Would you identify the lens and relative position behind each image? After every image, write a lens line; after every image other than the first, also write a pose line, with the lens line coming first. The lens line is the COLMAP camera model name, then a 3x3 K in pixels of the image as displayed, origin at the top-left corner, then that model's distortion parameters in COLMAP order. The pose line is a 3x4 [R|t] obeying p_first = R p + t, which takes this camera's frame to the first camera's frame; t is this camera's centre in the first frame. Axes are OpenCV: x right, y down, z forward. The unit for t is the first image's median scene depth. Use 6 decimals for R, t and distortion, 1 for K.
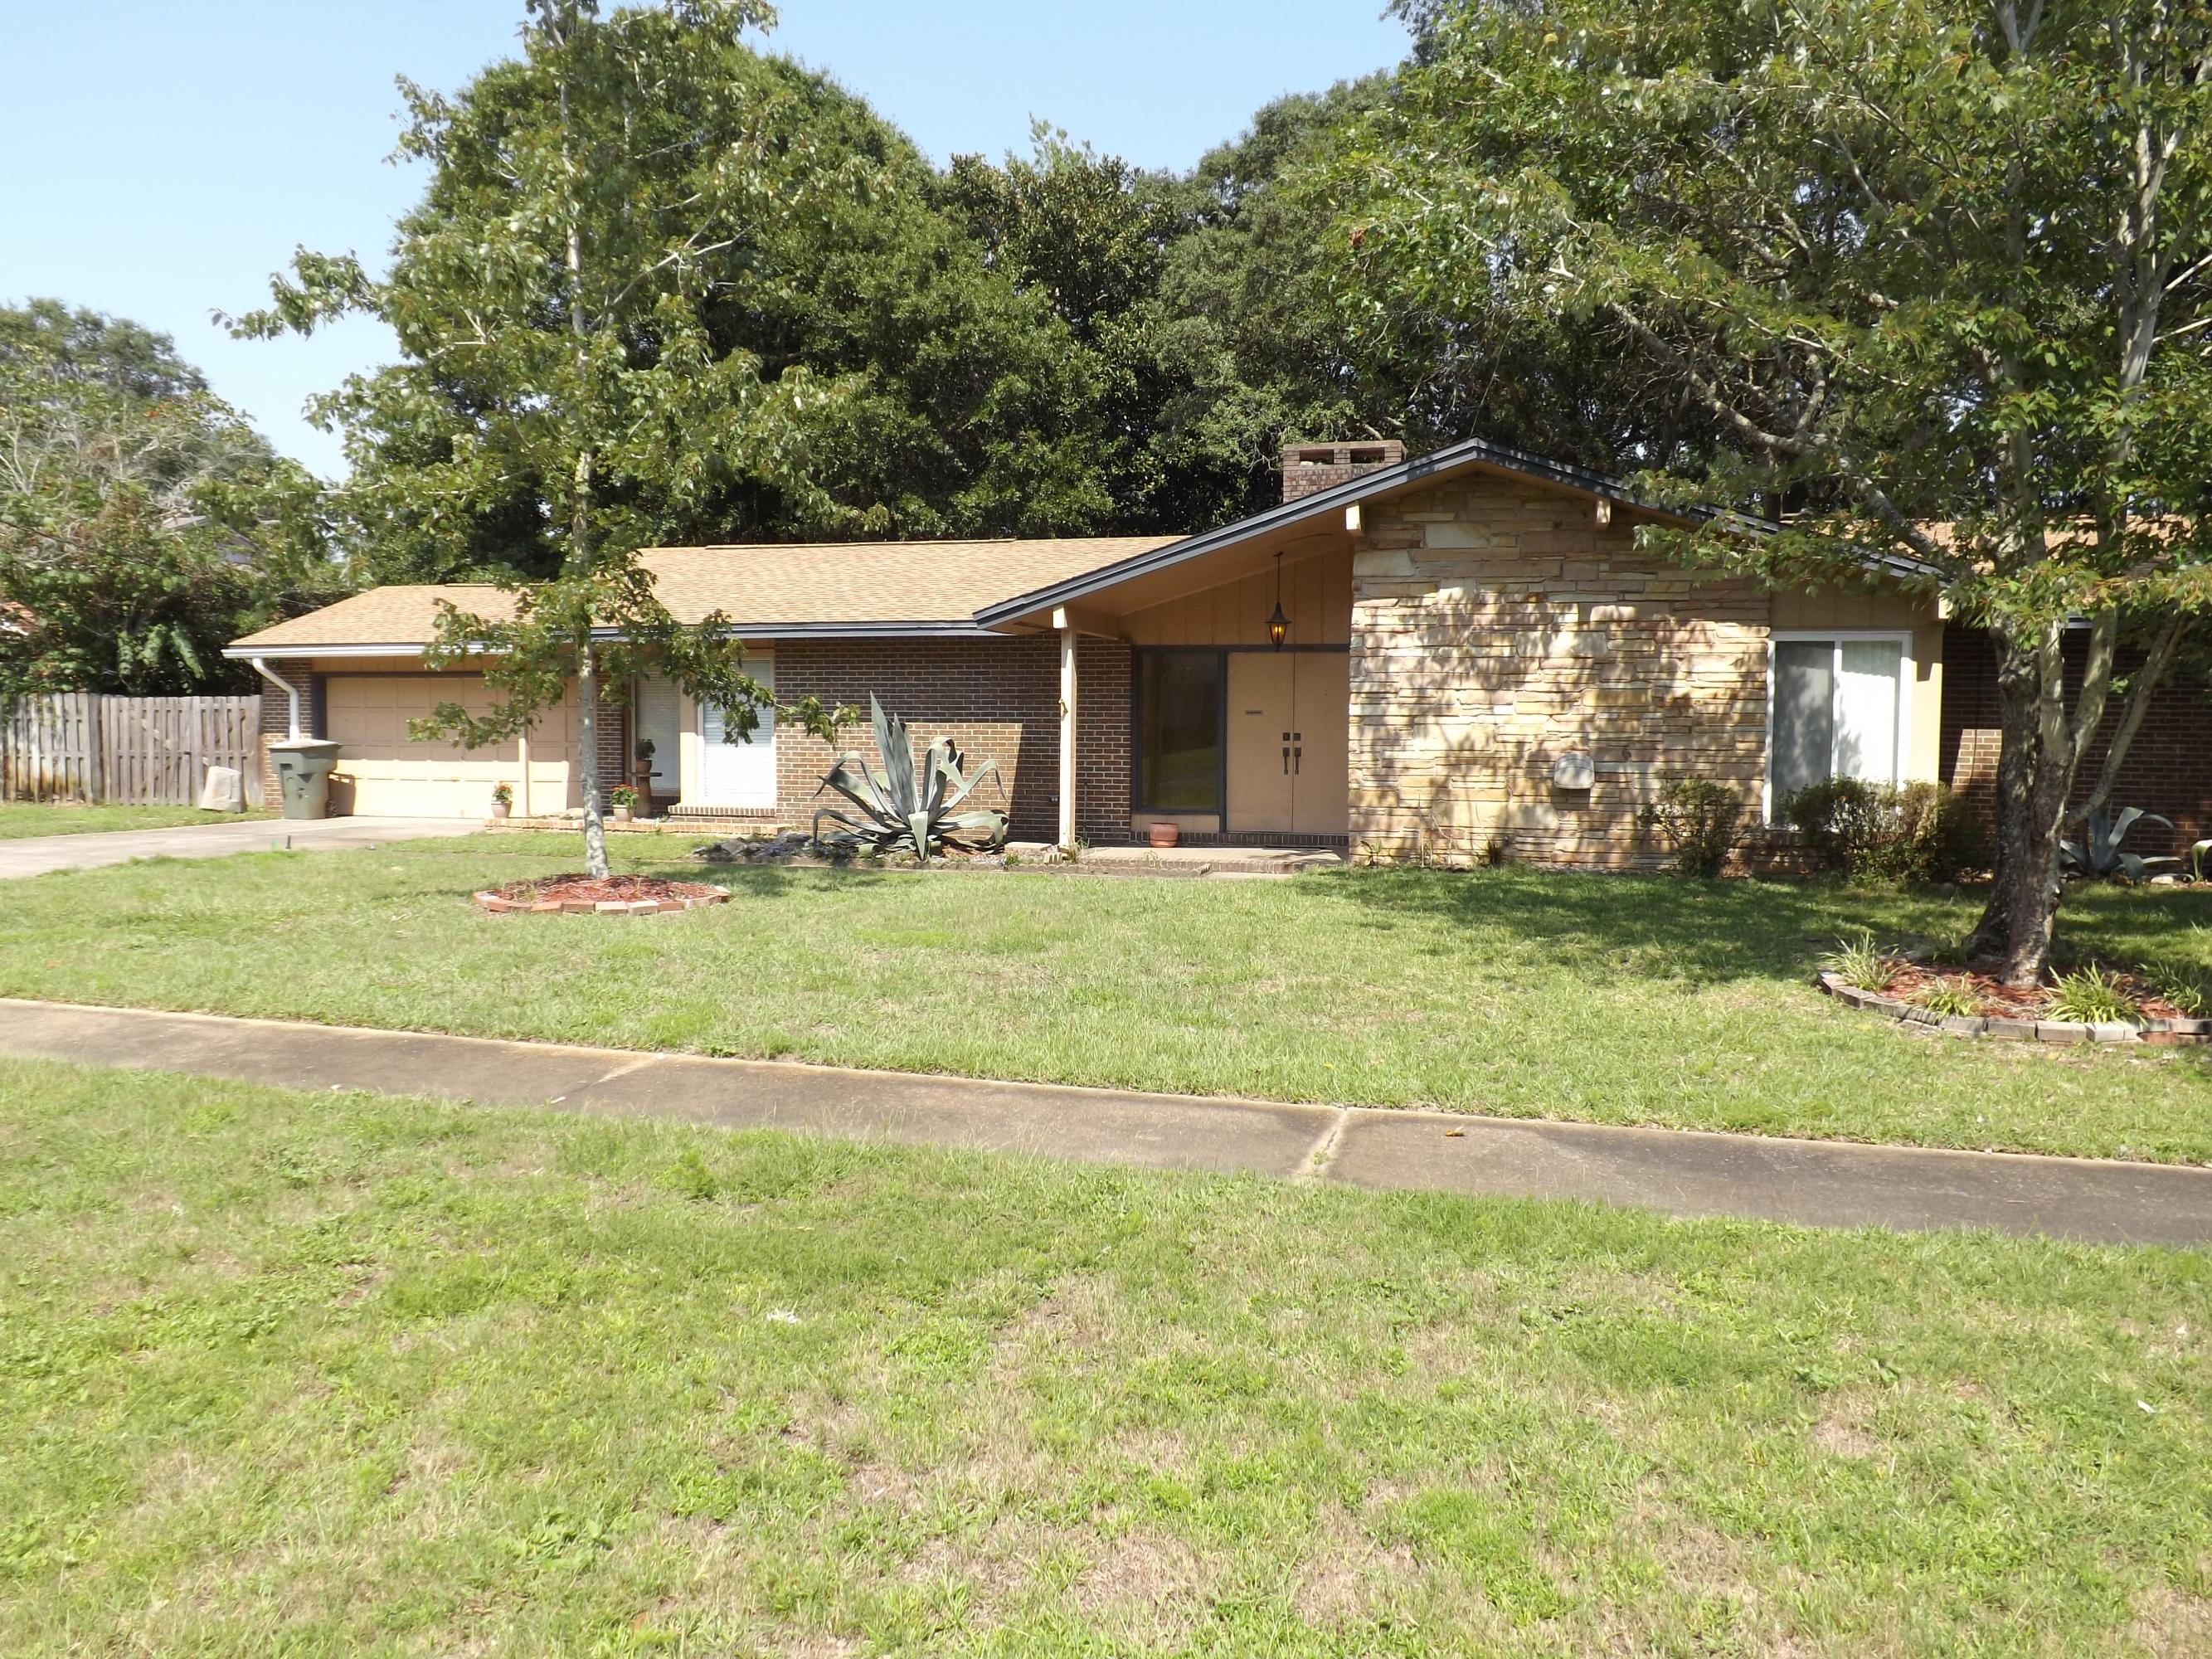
lens RADIAL K [[1643.3, 0, 1096.5], [0, 1643.3, 835.0], [0, 0, 1]] dist [-0.040429, -0.023281]
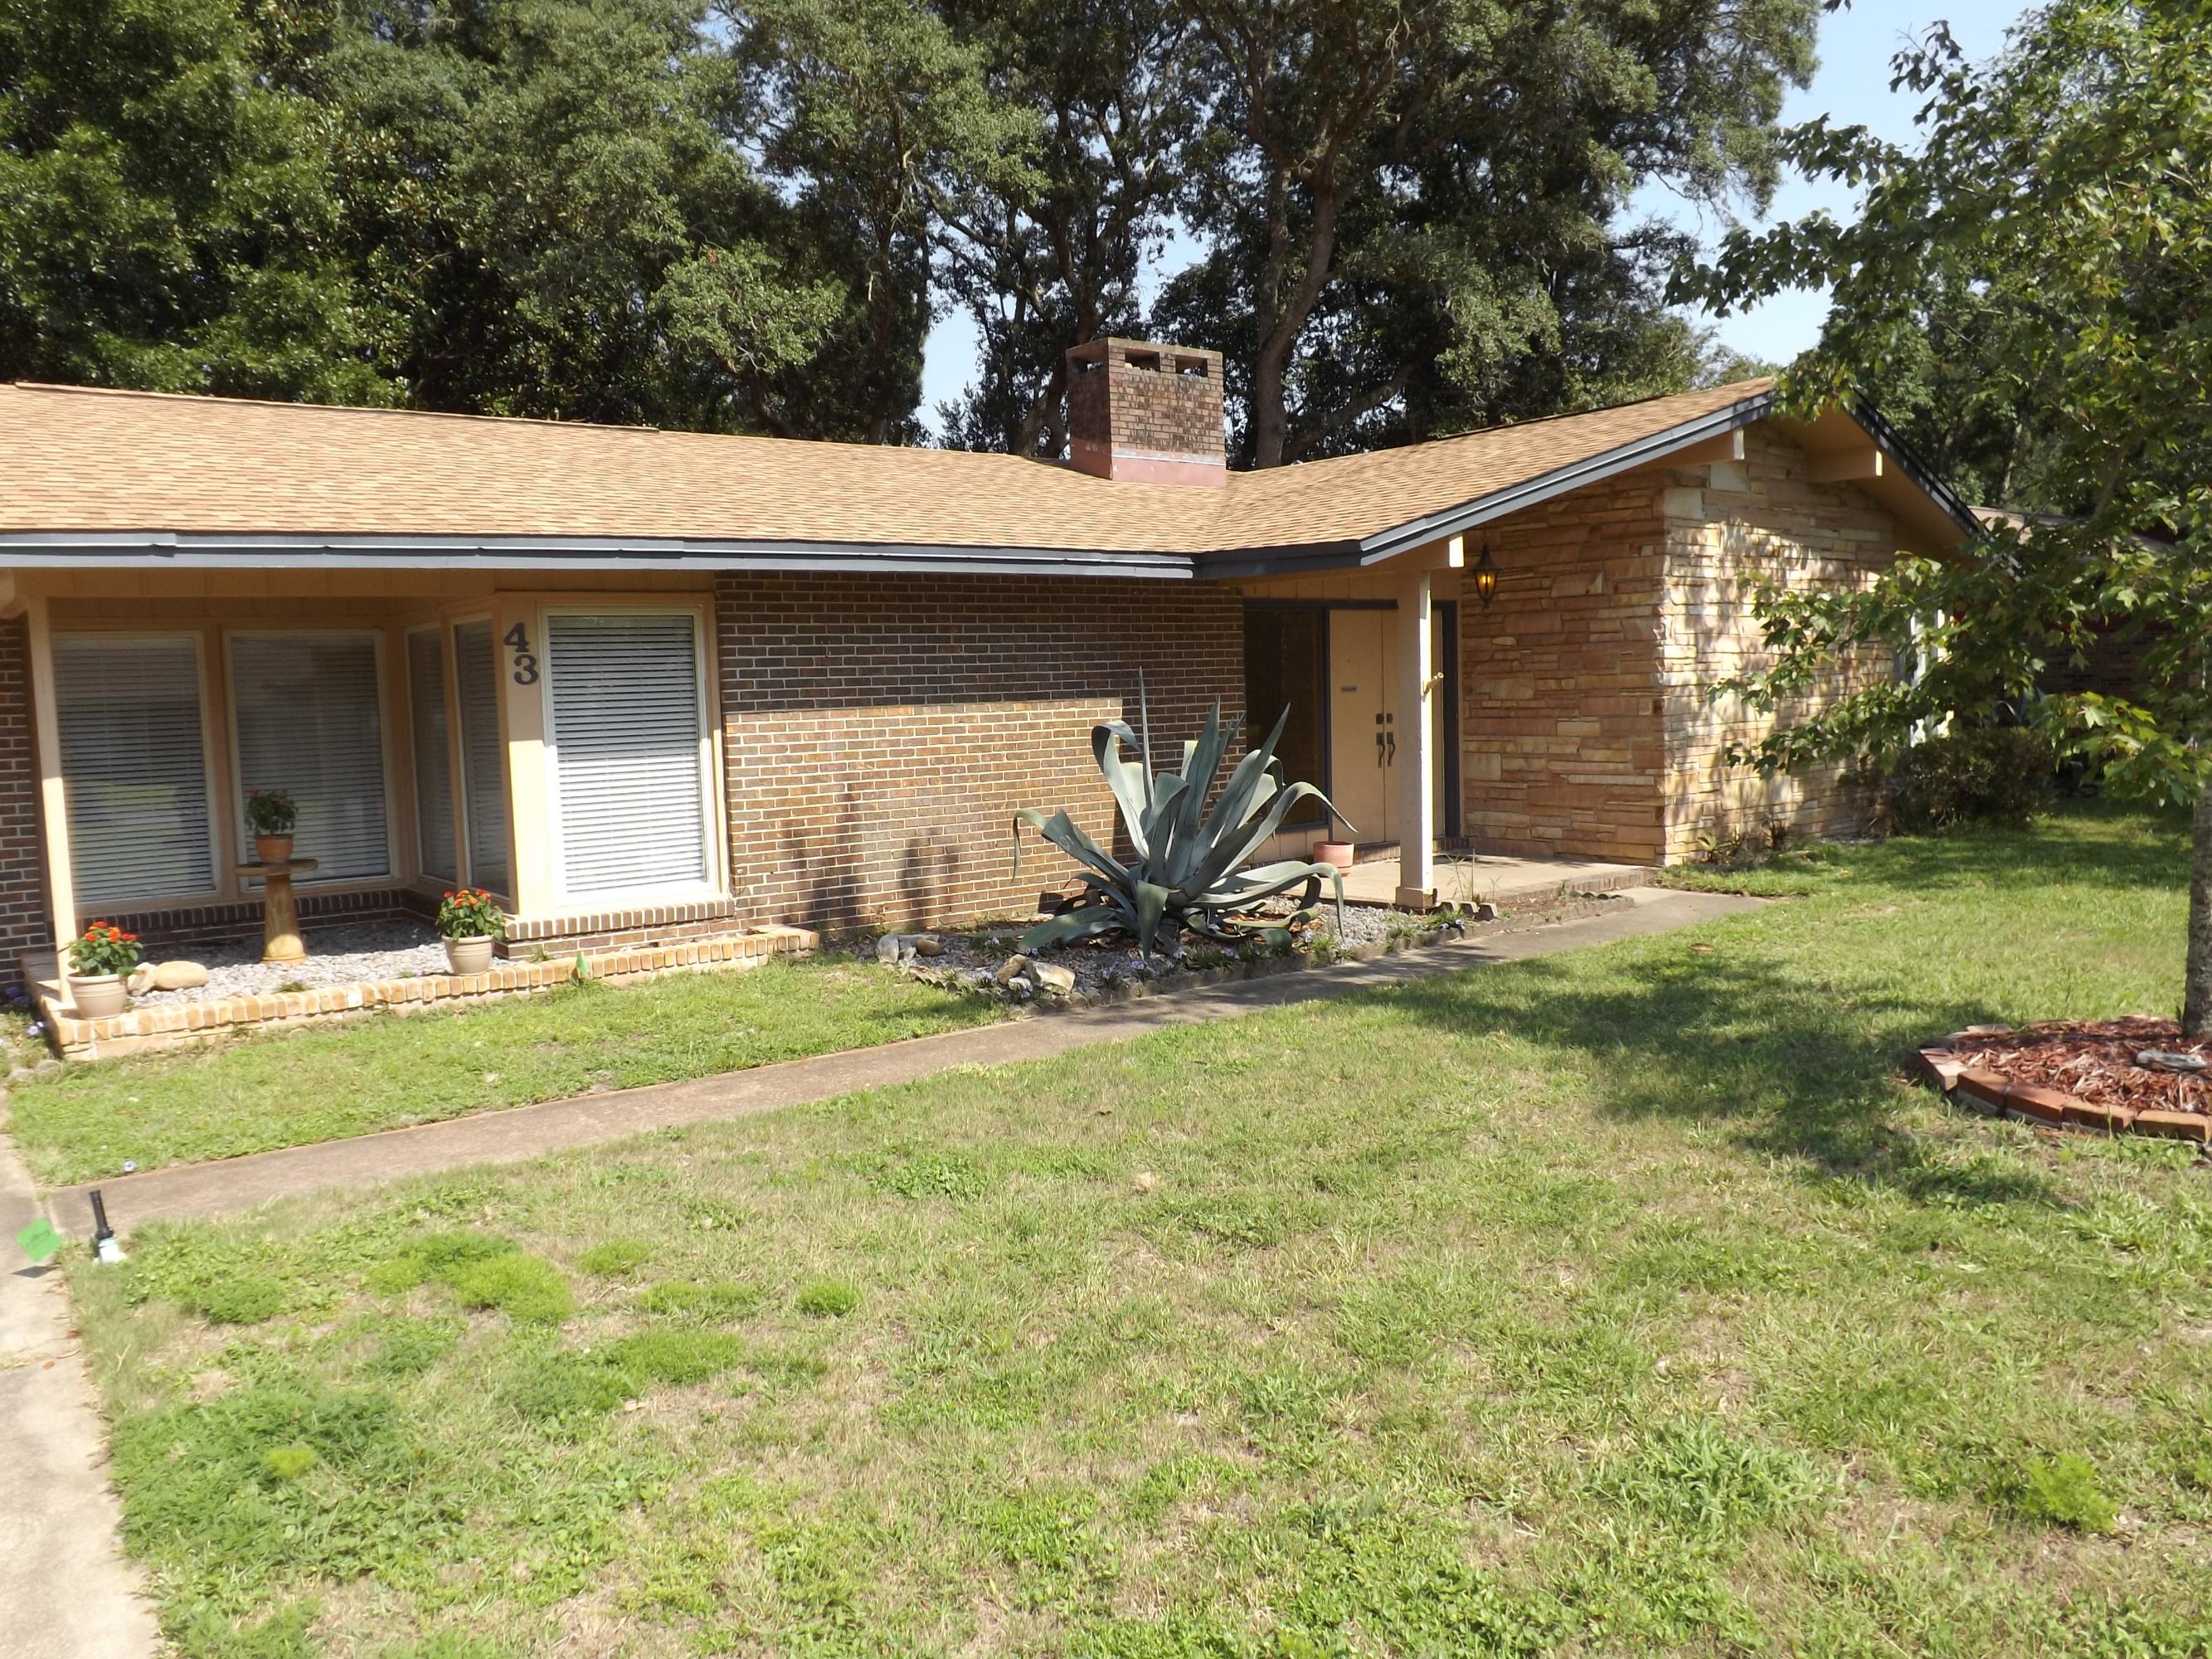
lens RADIAL K [[1643.3, 0, 1096.5], [0, 1643.3, 835.0], [0, 0, 1]] dist [-0.040429, -0.023281]
pose [[0.585687, -0.097998, 0.804591, -0.688906], [0.087764, 0.994495, 0.057242, -0.071196], [-0.805772, 0.037088, 0.591064, 0.755105]]
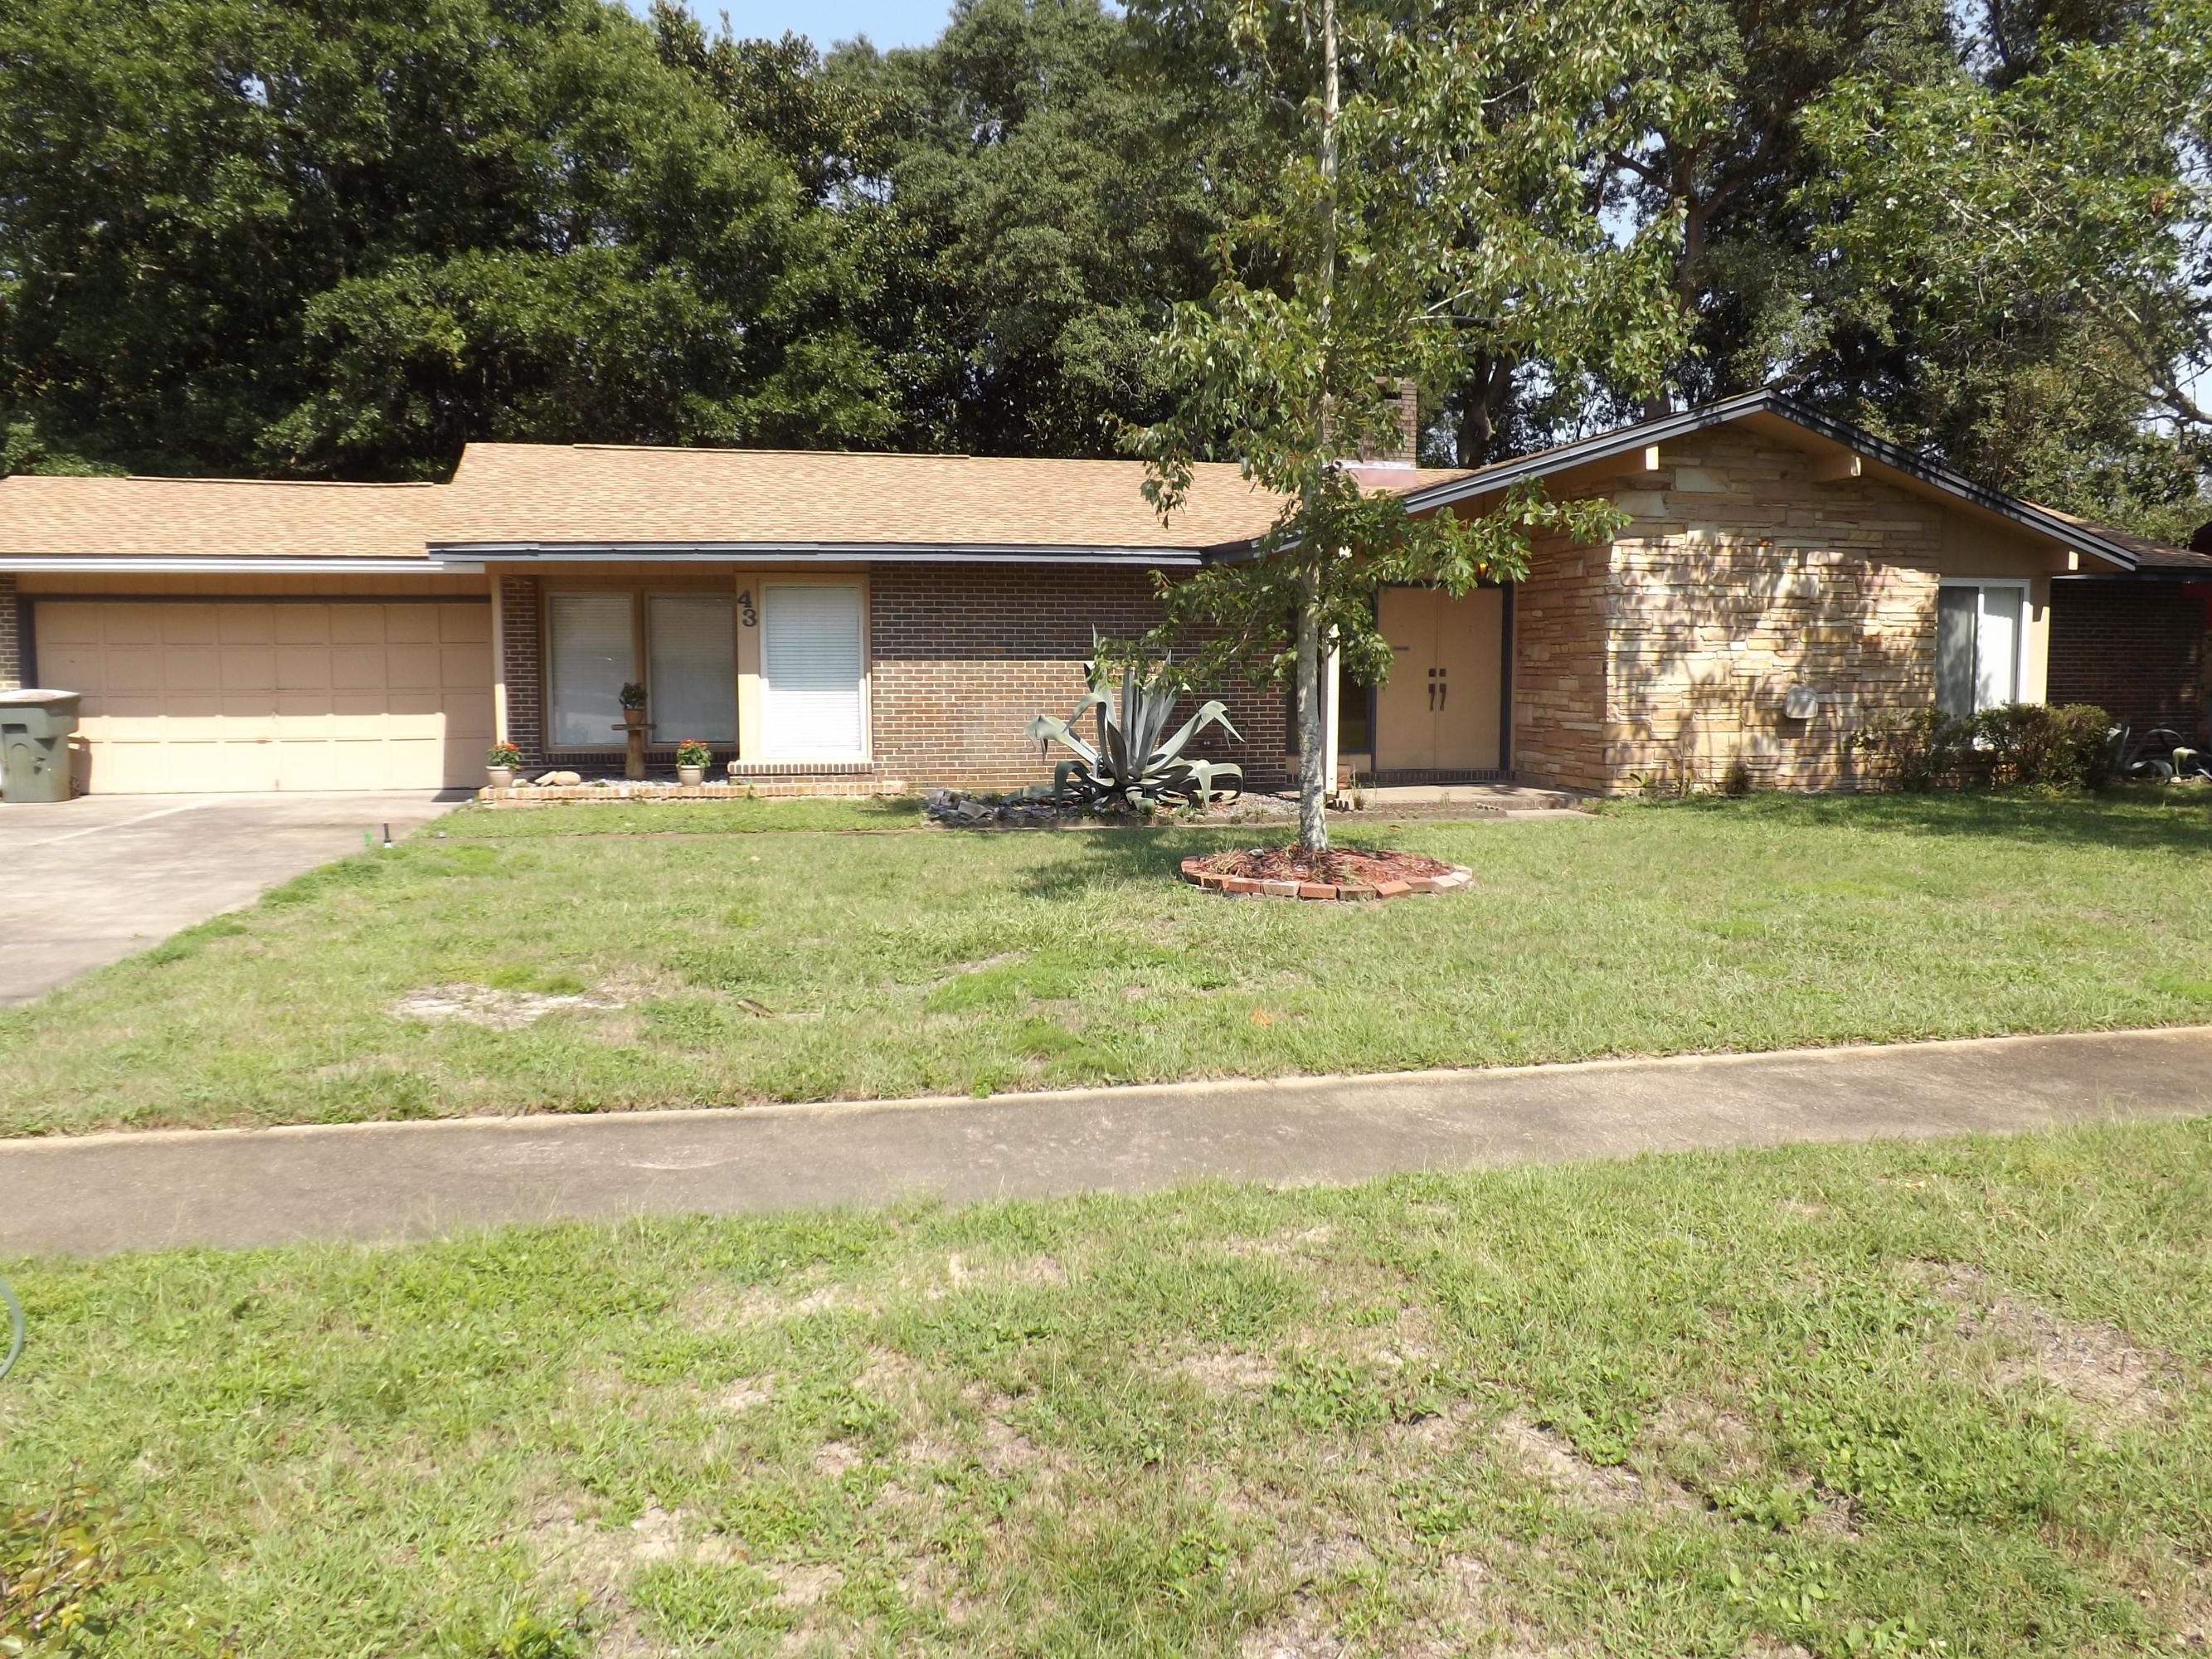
lens RADIAL K [[1643.3, 0, 1096.5], [0, 1643.3, 835.0], [0, 0, 1]] dist [-0.040429, -0.023281]
pose [[0.889920, -0.055798, 0.452691, -0.603437], [0.035404, 0.997945, 0.053405, -0.025378], [-0.454740, -0.031499, 0.890067, 0.238970]]
